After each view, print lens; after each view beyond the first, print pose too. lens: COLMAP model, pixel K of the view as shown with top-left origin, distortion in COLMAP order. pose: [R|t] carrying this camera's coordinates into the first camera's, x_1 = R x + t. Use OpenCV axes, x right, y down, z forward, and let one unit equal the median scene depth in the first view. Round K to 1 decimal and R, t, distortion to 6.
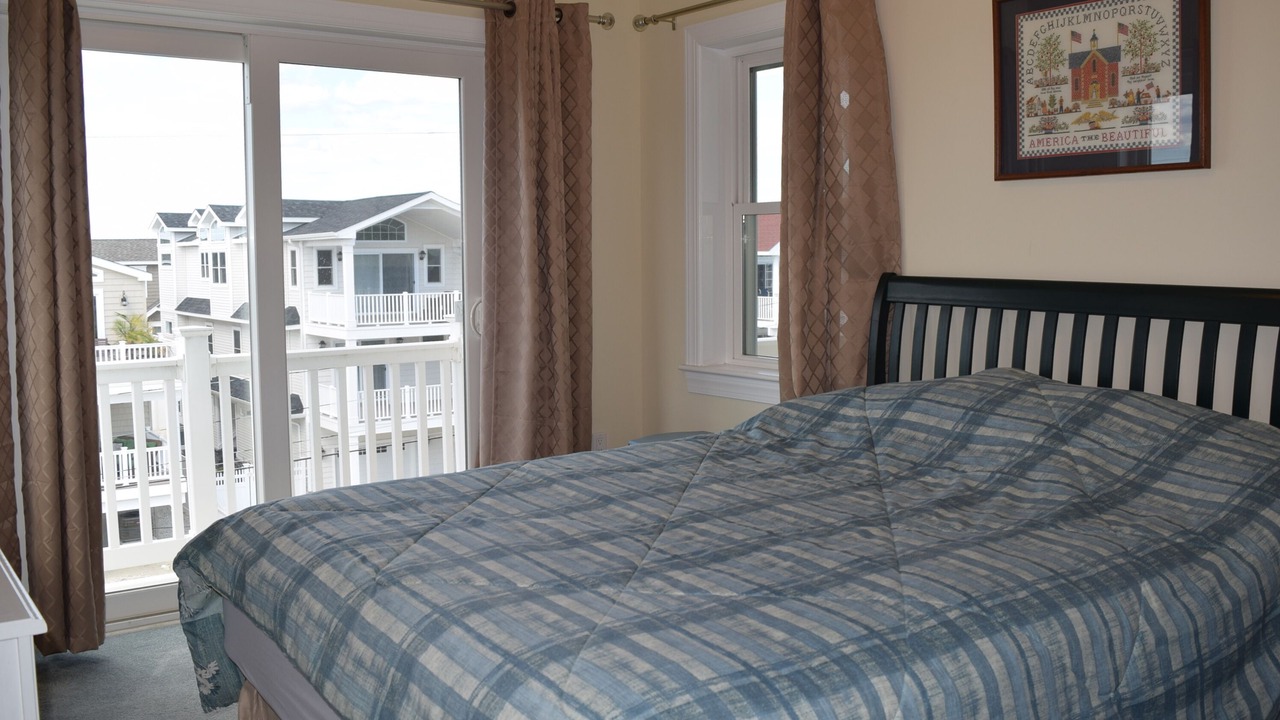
lens RADIAL K [[1035.3, 0, 667.8], [0, 1035.3, 361.2], [0, 0, 1]] dist [-0.083388, 0.003931]
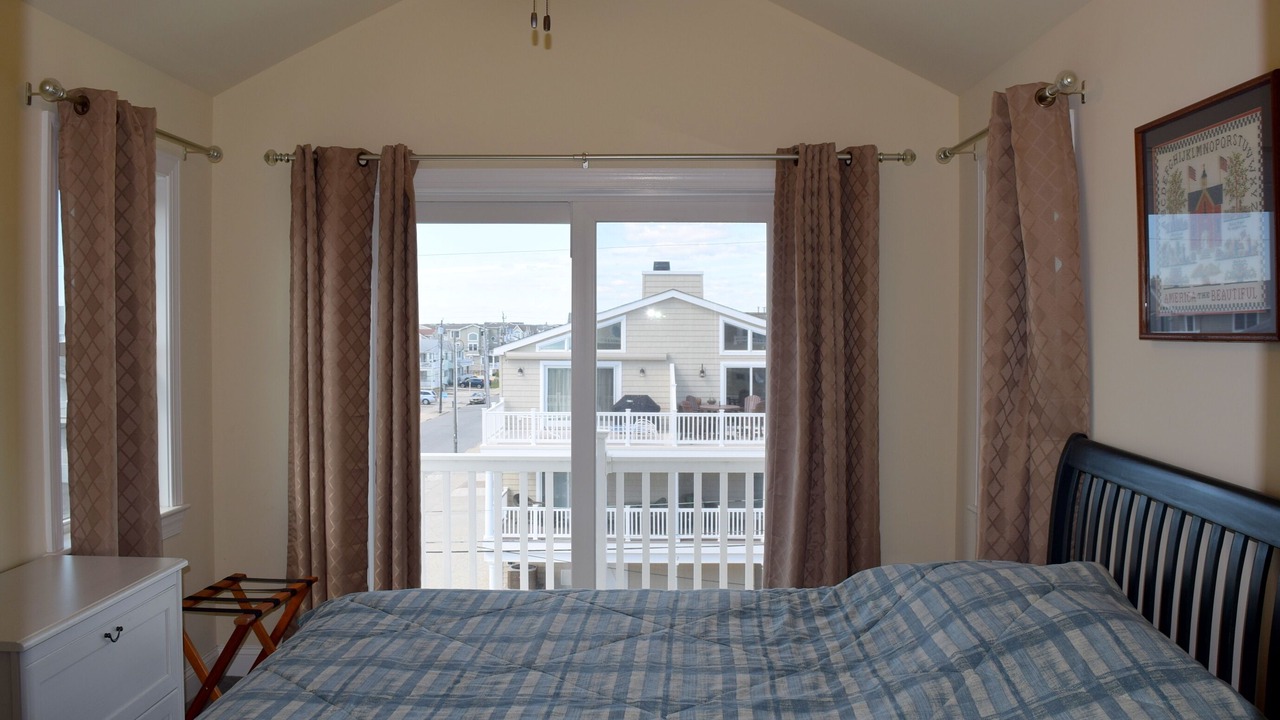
lens RADIAL K [[1035.3, 0, 667.8], [0, 1035.3, 361.2], [0, 0, 1]] dist [-0.083388, 0.003931]
pose [[0.810155, 0.026281, -0.585626, 0.549029], [-0.072780, 0.995775, -0.055996, -0.090677], [0.581680, 0.087988, 0.808645, 0.097086]]
